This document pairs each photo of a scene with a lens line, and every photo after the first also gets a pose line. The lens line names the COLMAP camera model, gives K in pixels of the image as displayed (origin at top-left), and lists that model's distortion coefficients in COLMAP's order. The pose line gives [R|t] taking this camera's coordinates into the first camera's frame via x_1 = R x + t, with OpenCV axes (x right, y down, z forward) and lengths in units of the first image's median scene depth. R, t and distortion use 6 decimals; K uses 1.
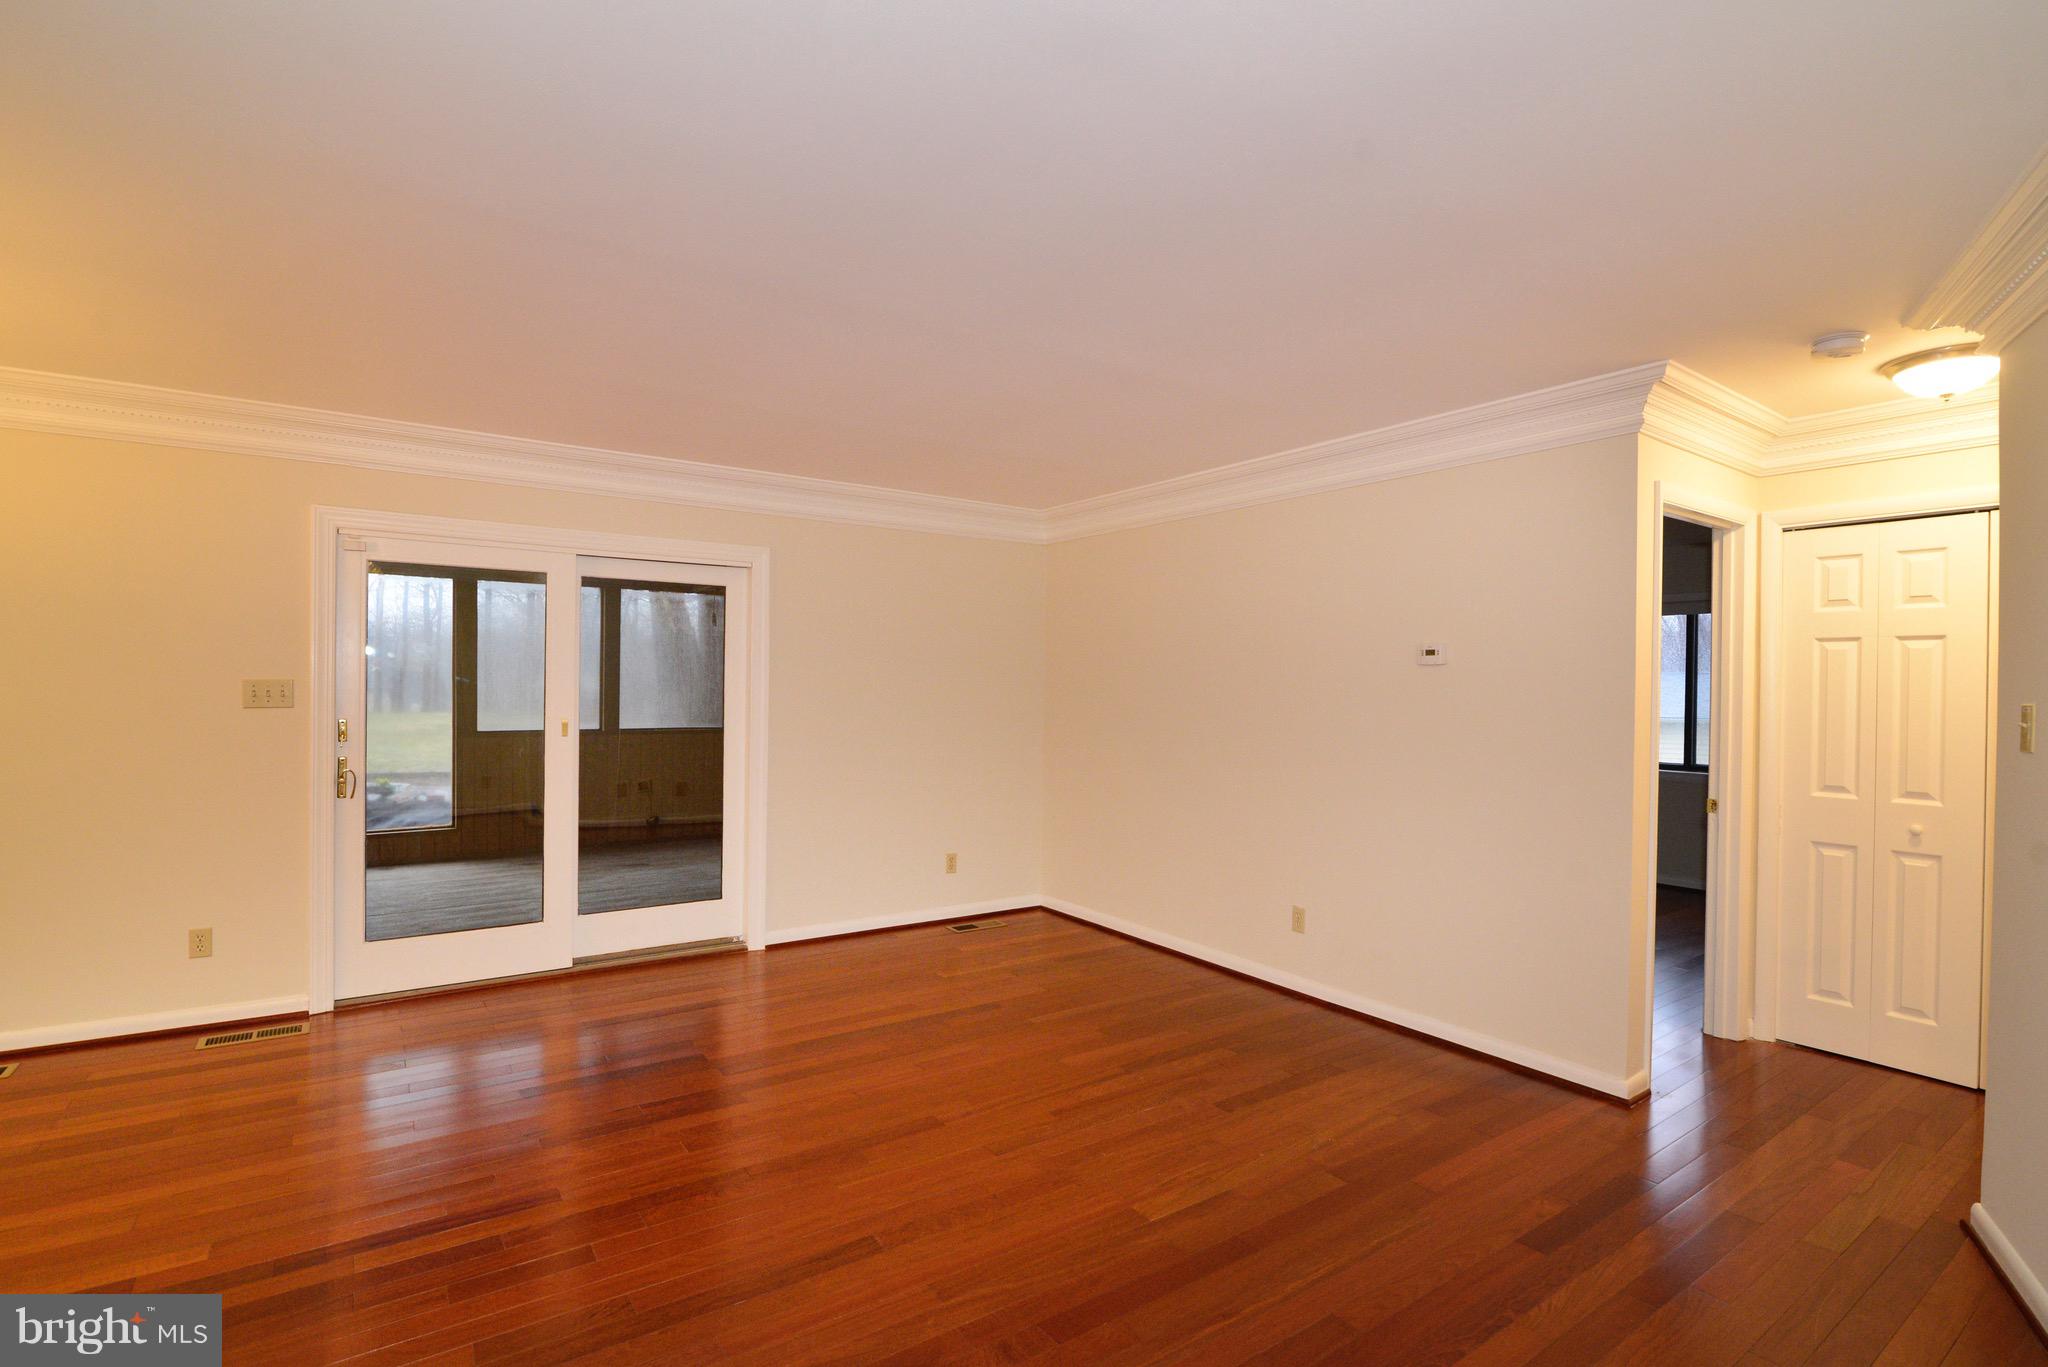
lens RADIAL K [[935.3, 0, 1017.8], [0, 935.3, 684.4], [0, 0, 1]] dist [-0.022506, 0.001563]
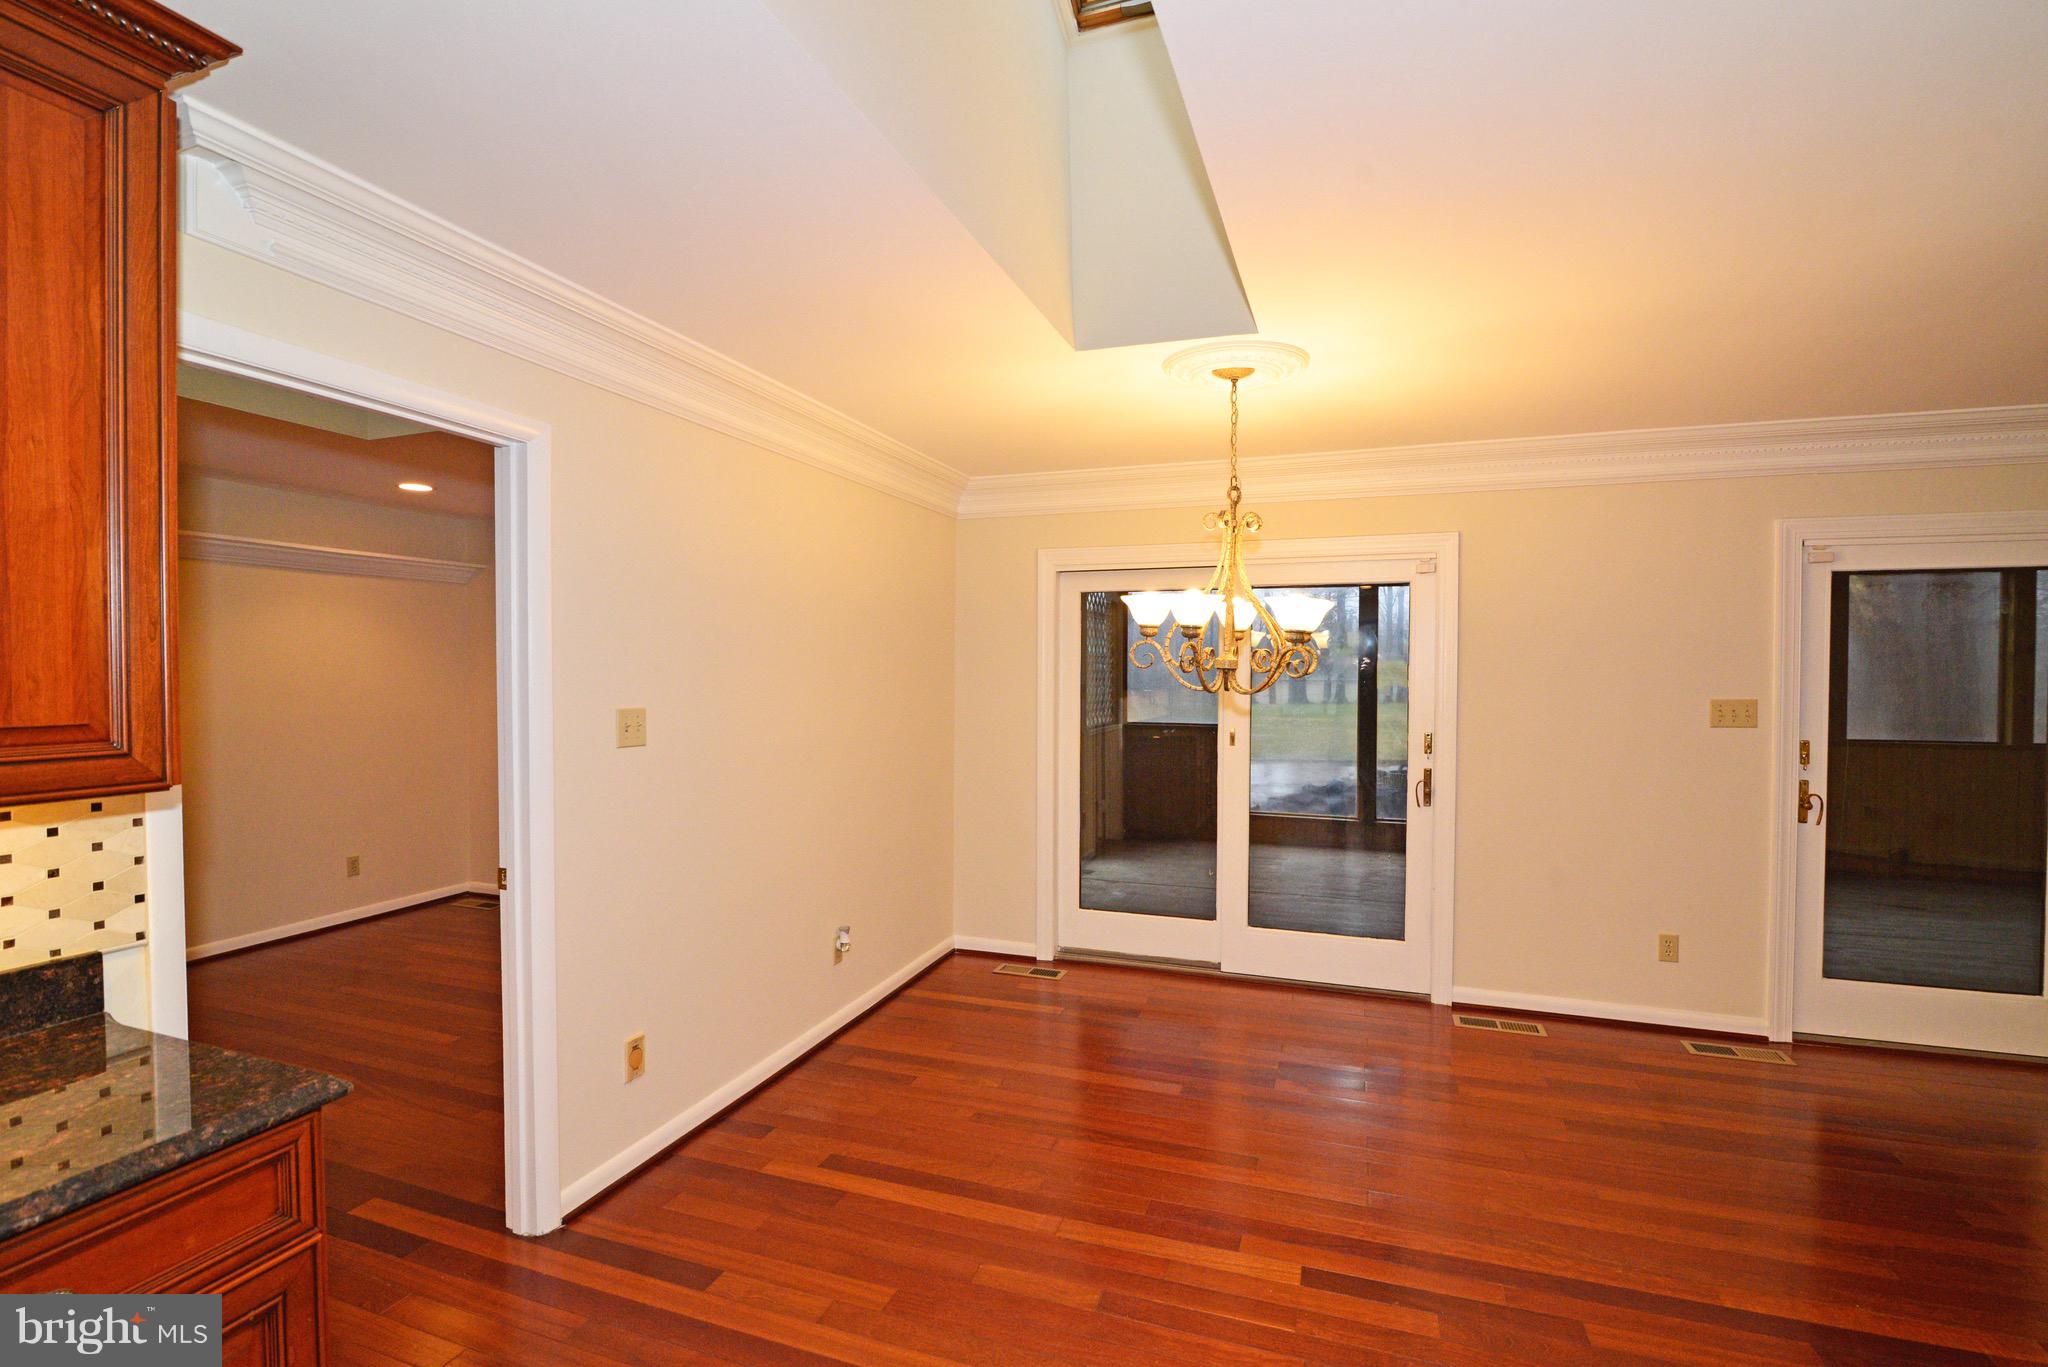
lens RADIAL K [[935.3, 0, 1009.3], [0, 935.3, 686.9], [0, 0, 1]] dist [-0.022506, 0.001563]
pose [[0.584069, -0.002905, -0.811699, -0.391798], [0.003902, 0.999992, -0.000771, -0.017892], [0.811694, -0.002716, 0.584076, -0.197522]]
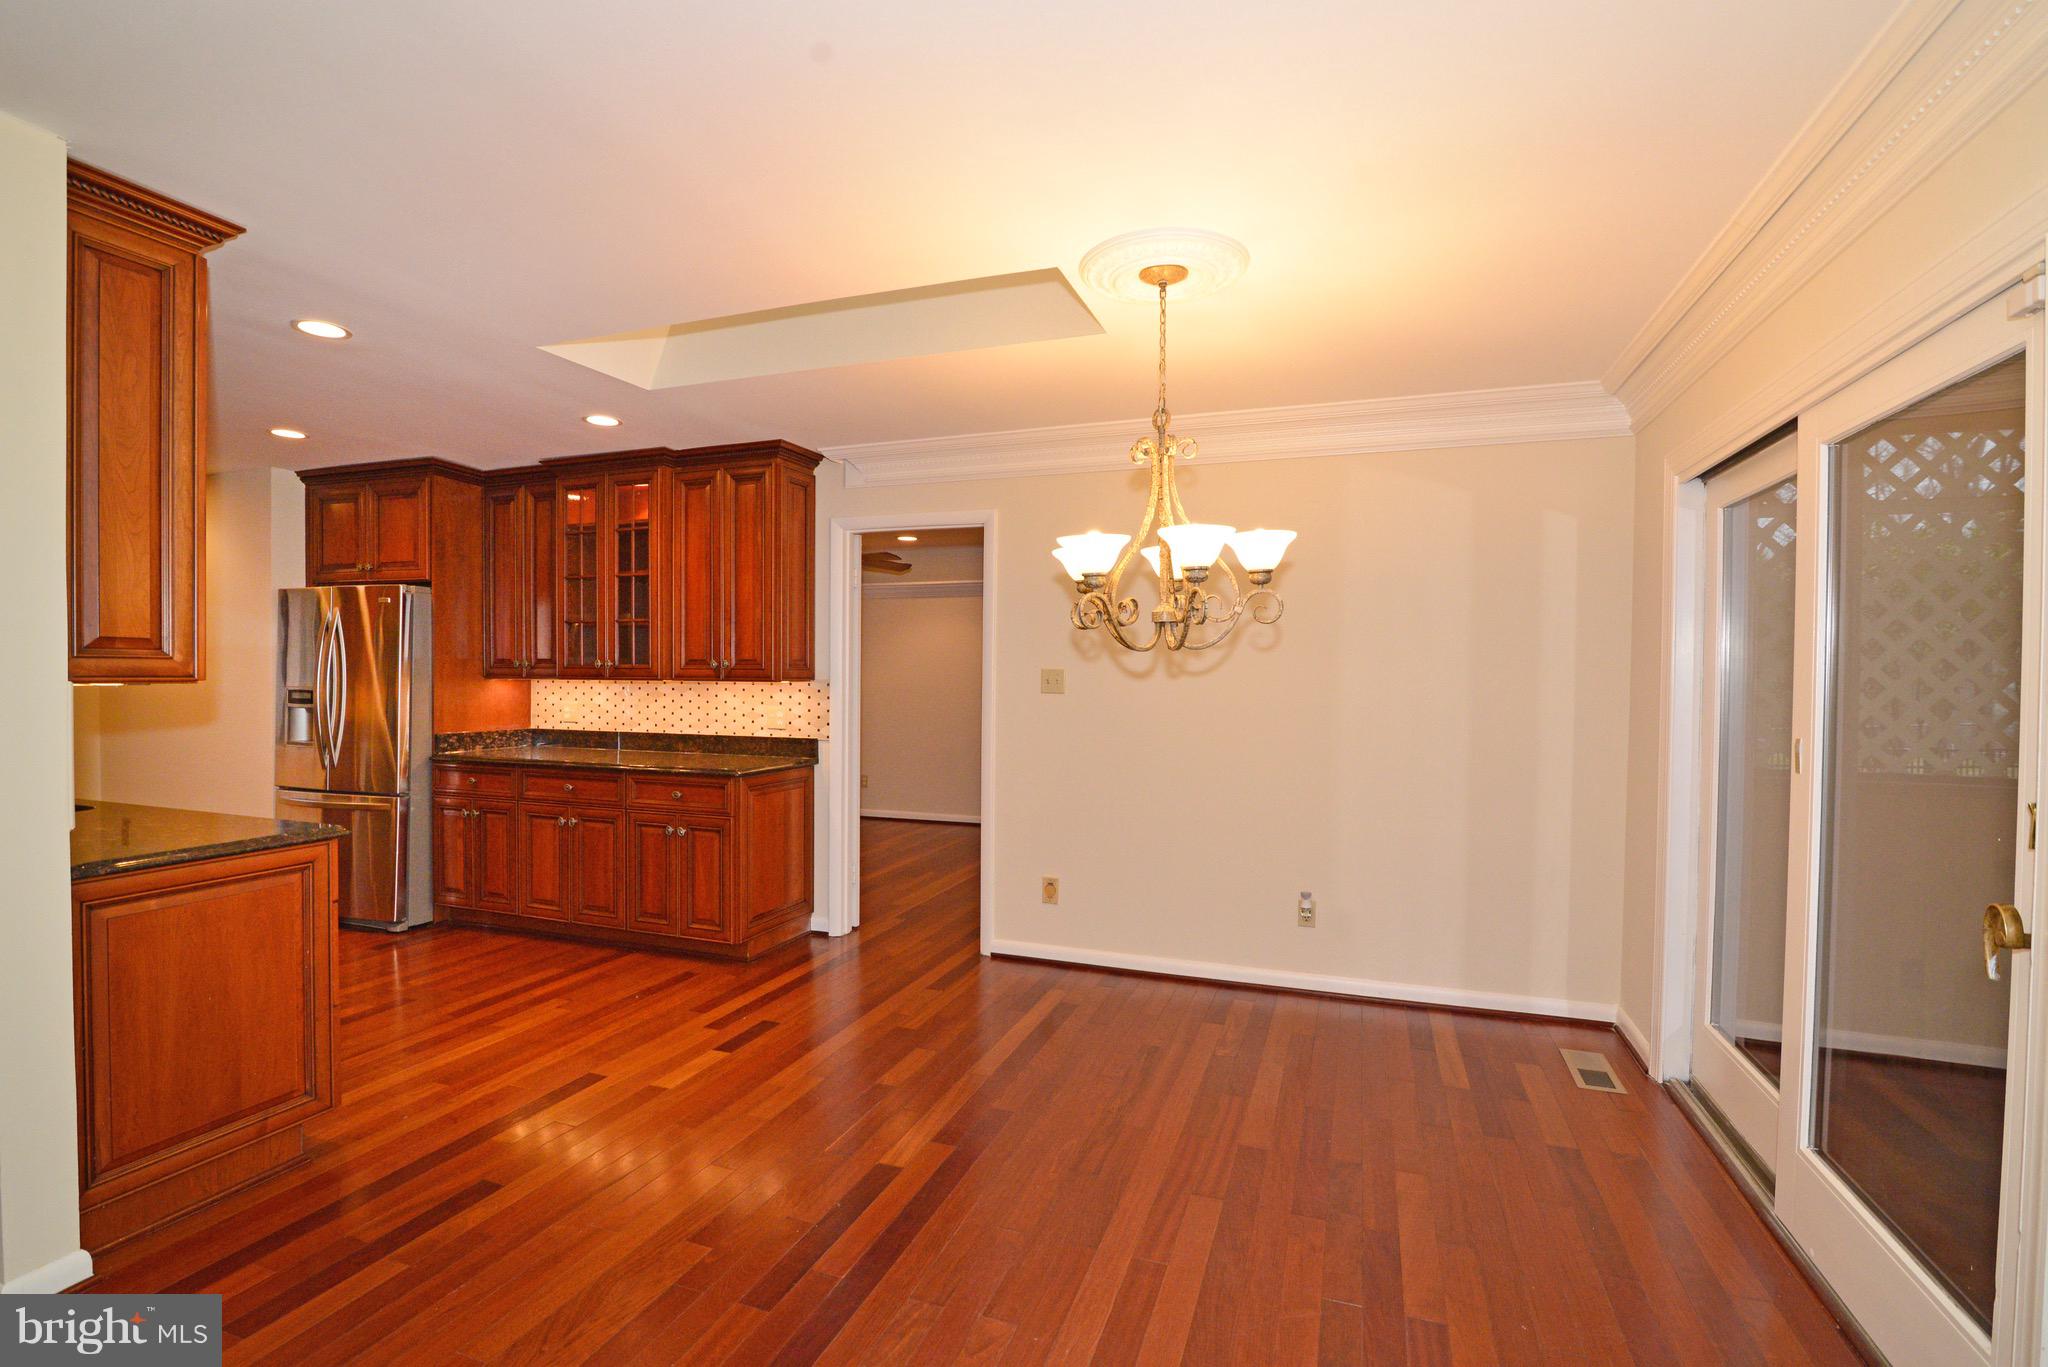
lens RADIAL K [[935.3, 0, 1024.3], [0, 935.3, 690.6], [0, 0, 1]] dist [-0.022506, 0.001563]
pose [[-0.813887, -0.010213, -0.580934, -0.444439], [-0.023467, 0.999607, 0.015303, 0.003562], [0.580549, 0.026087, -0.813807, 0.767418]]
